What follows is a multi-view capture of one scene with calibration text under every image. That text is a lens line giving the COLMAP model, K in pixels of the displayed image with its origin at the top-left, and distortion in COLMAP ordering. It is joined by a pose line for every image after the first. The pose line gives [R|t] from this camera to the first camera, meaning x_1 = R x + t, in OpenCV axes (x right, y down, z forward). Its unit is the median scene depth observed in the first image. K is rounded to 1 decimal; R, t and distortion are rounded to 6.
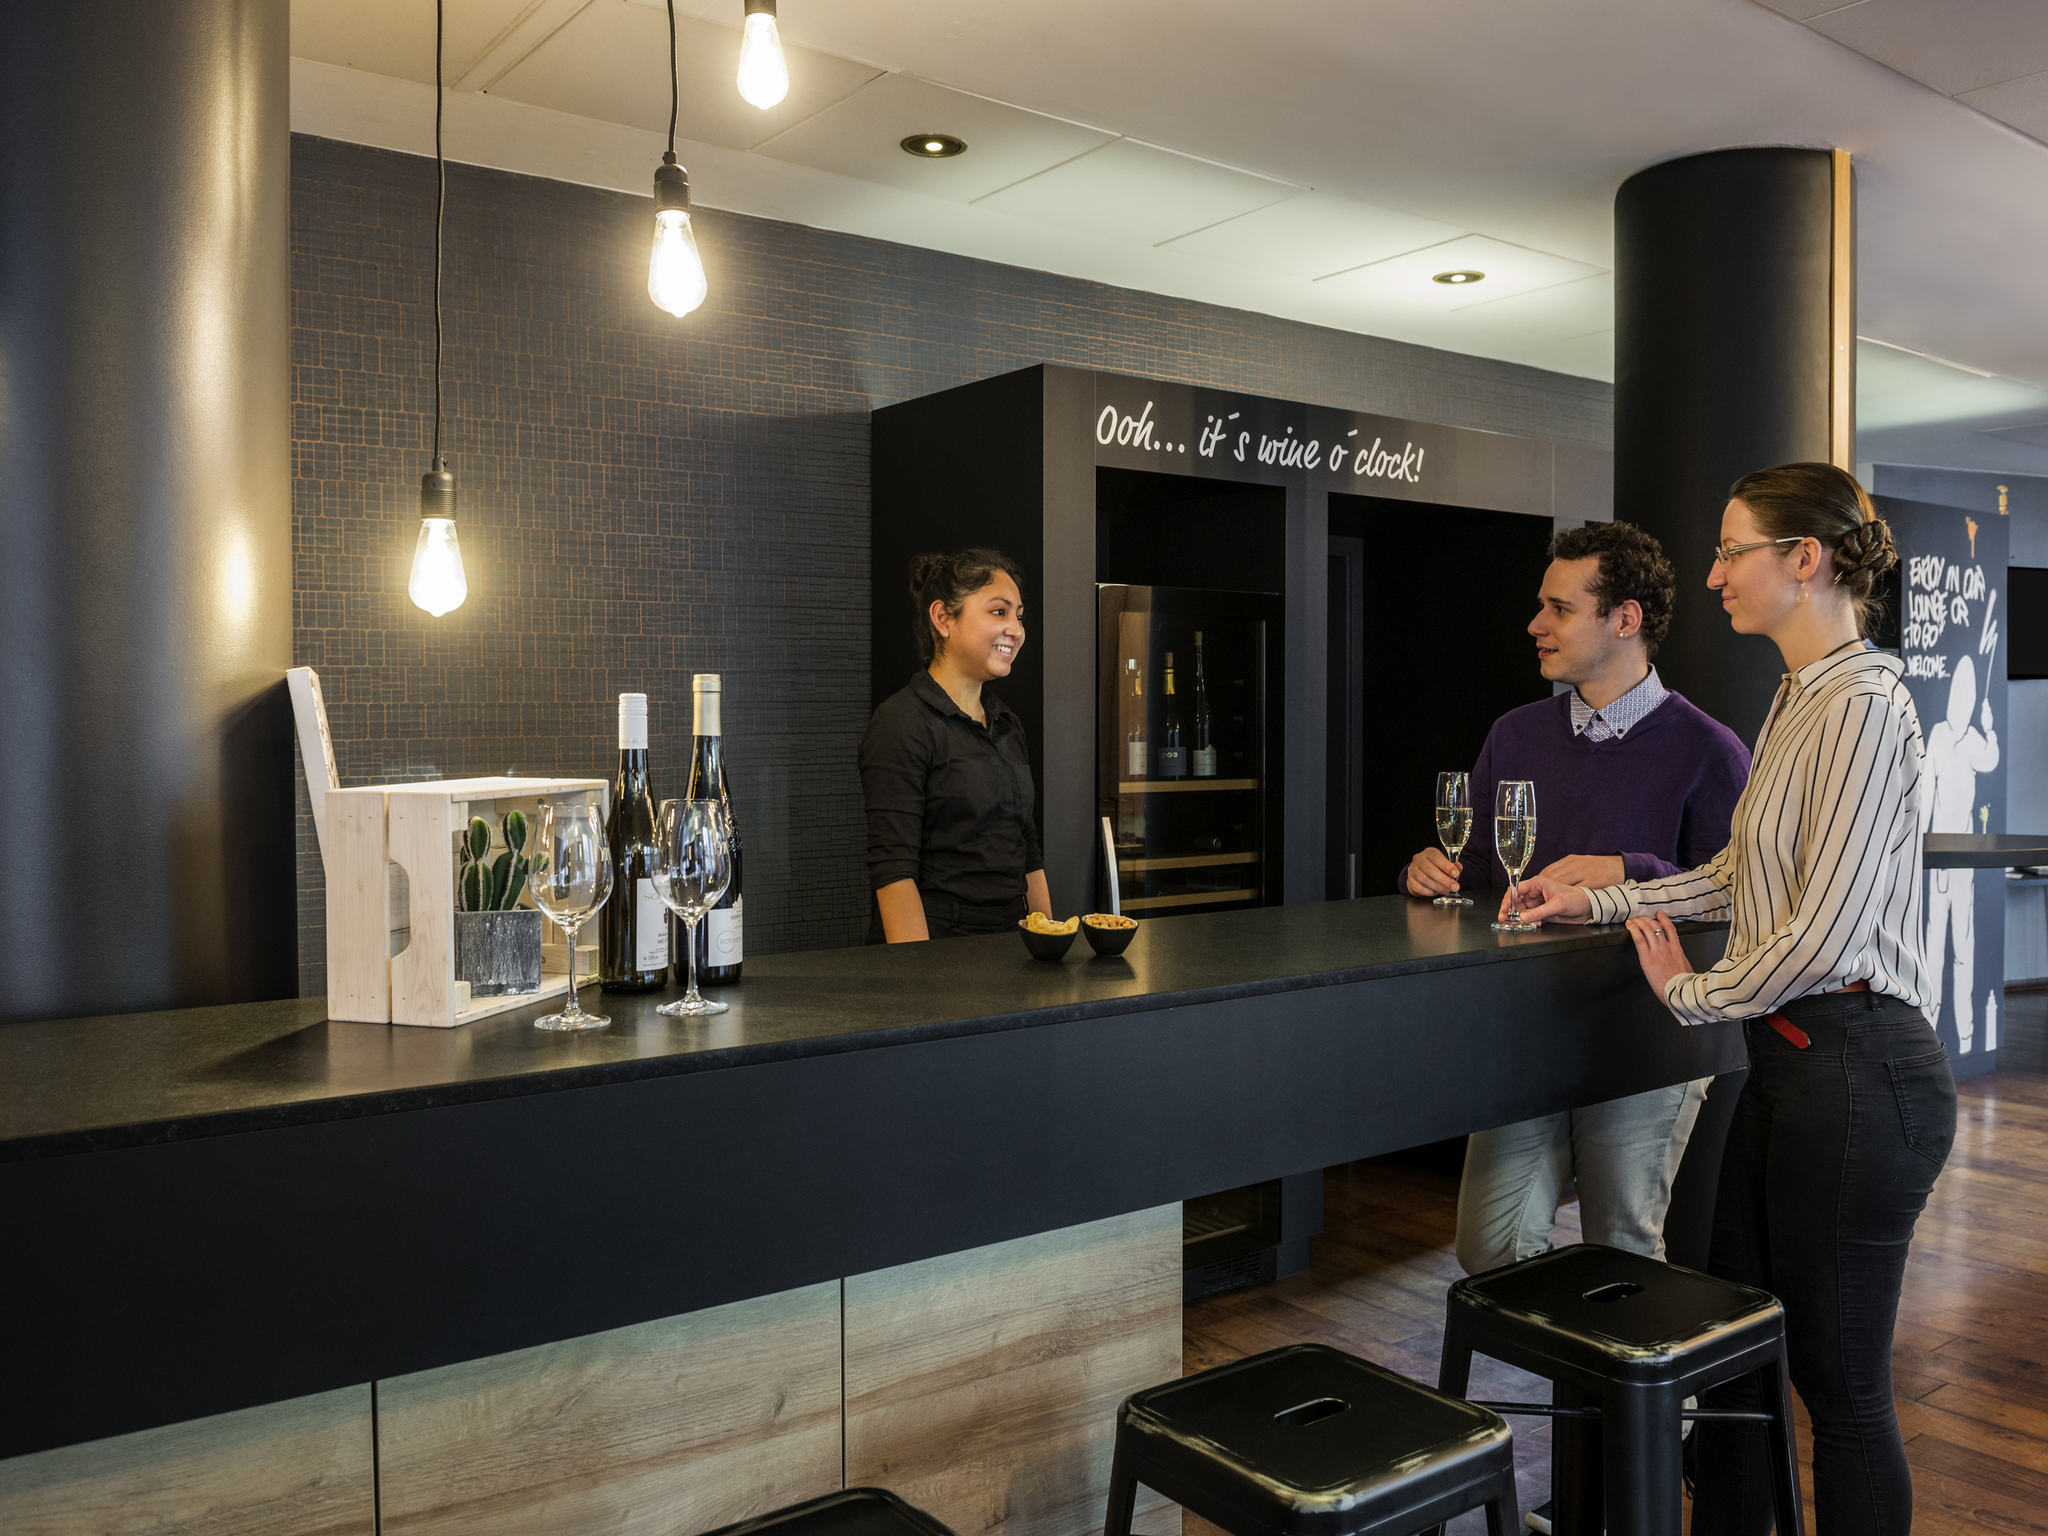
lens RADIAL K [[1652.8, 0, 1038.6], [0, 1652.8, 758.9], [0, 0, 1]] dist [-0.037286, -0.017484]
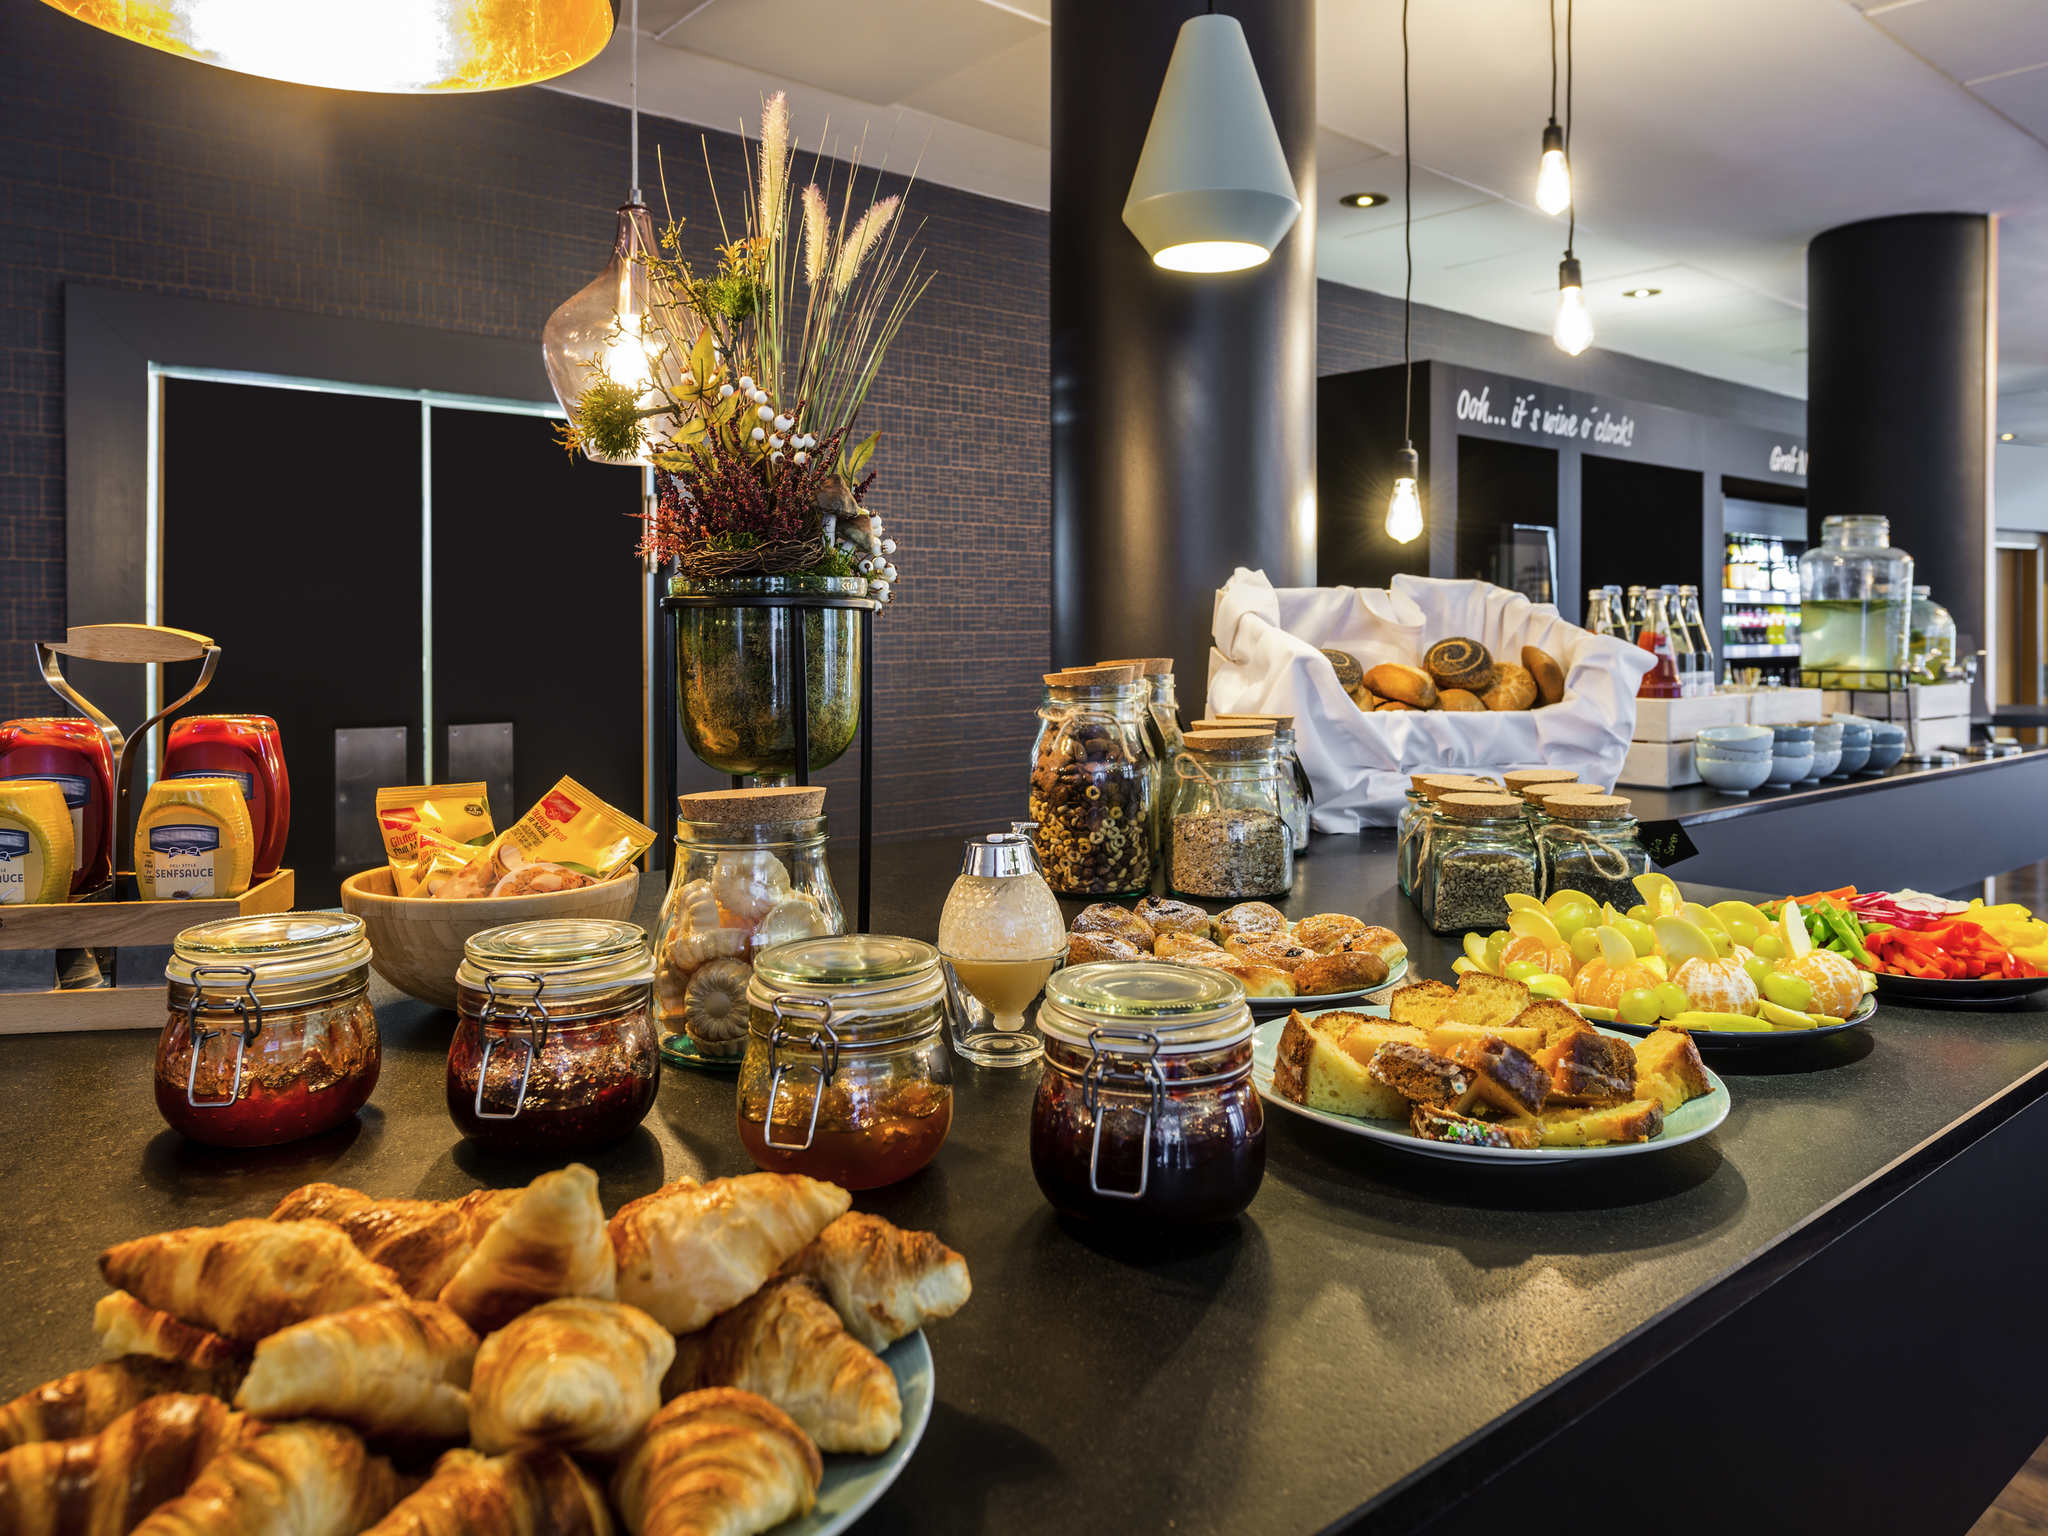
lens RADIAL K [[1456.7, 0, 1013.1], [0, 1456.7, 657.2], [0, 0, 1]] dist [-0.001325, -0.002560]
pose [[0.996922, 0.000478, 0.078394, -0.395690], [-0.000003, 0.999982, -0.006059, 0.013383], [-0.078396, 0.006040, 0.996904, -0.160398]]
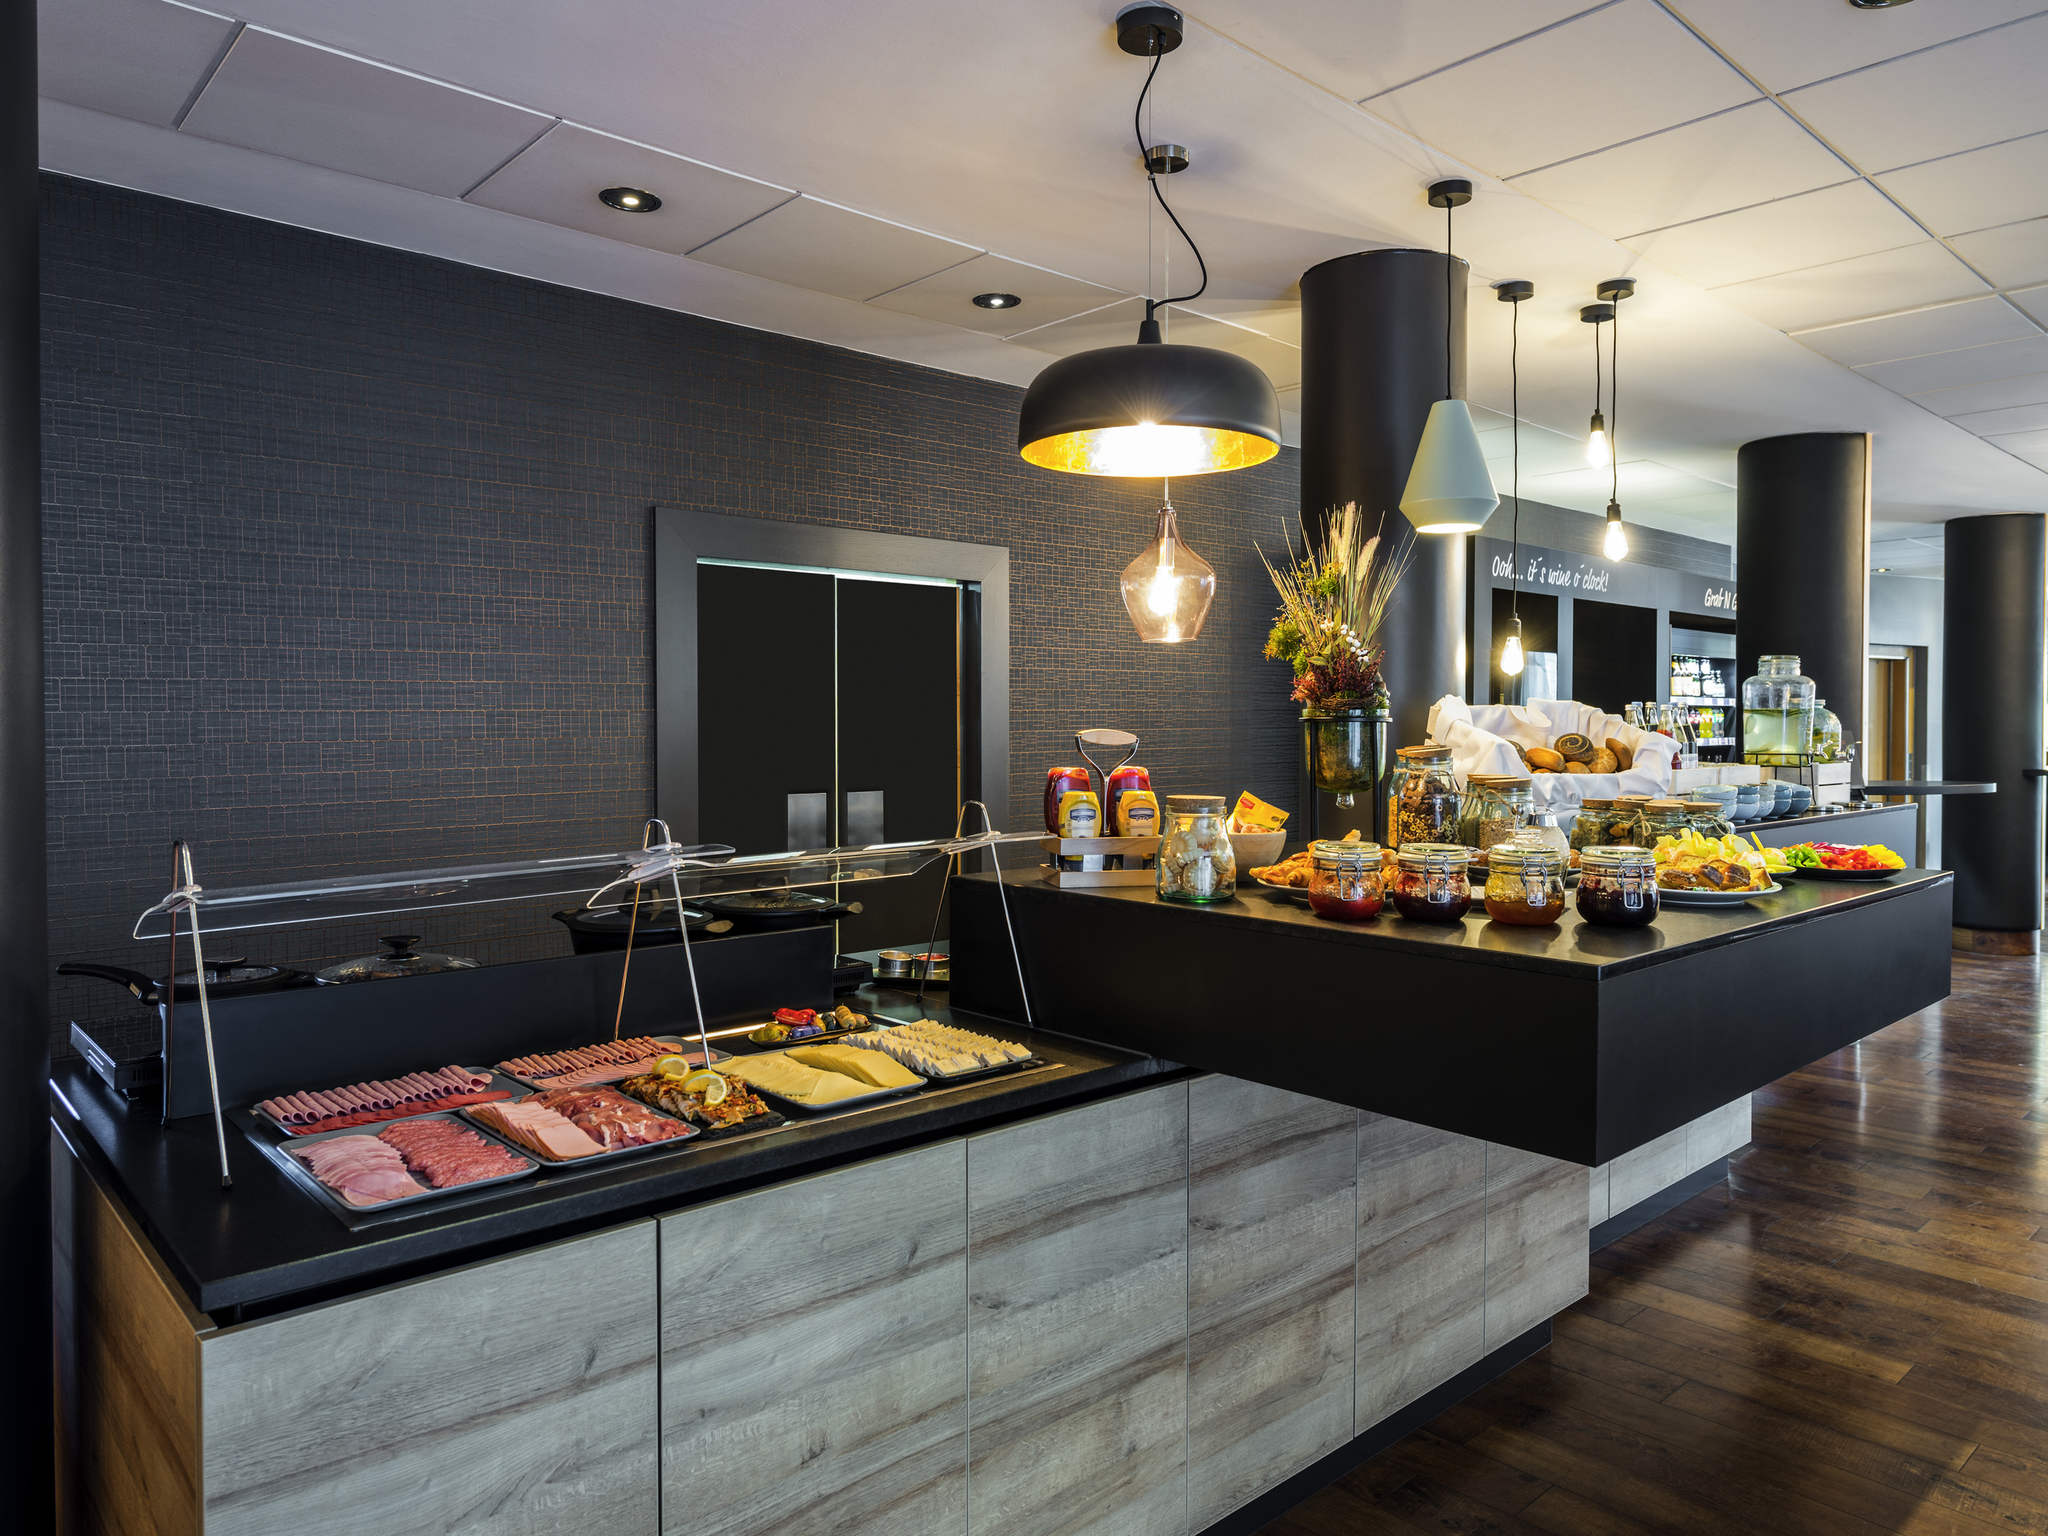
lens RADIAL K [[1371.2, 0, 1019.1], [0, 1371.2, 763.9], [0, 0, 1]] dist [0.012414, -0.009310]
pose [[0.993225, -0.001982, 0.116191, -0.645257], [0.001546, 0.999991, 0.003844, 0.018692], [-0.116197, -0.003638, 0.993219, -0.481714]]
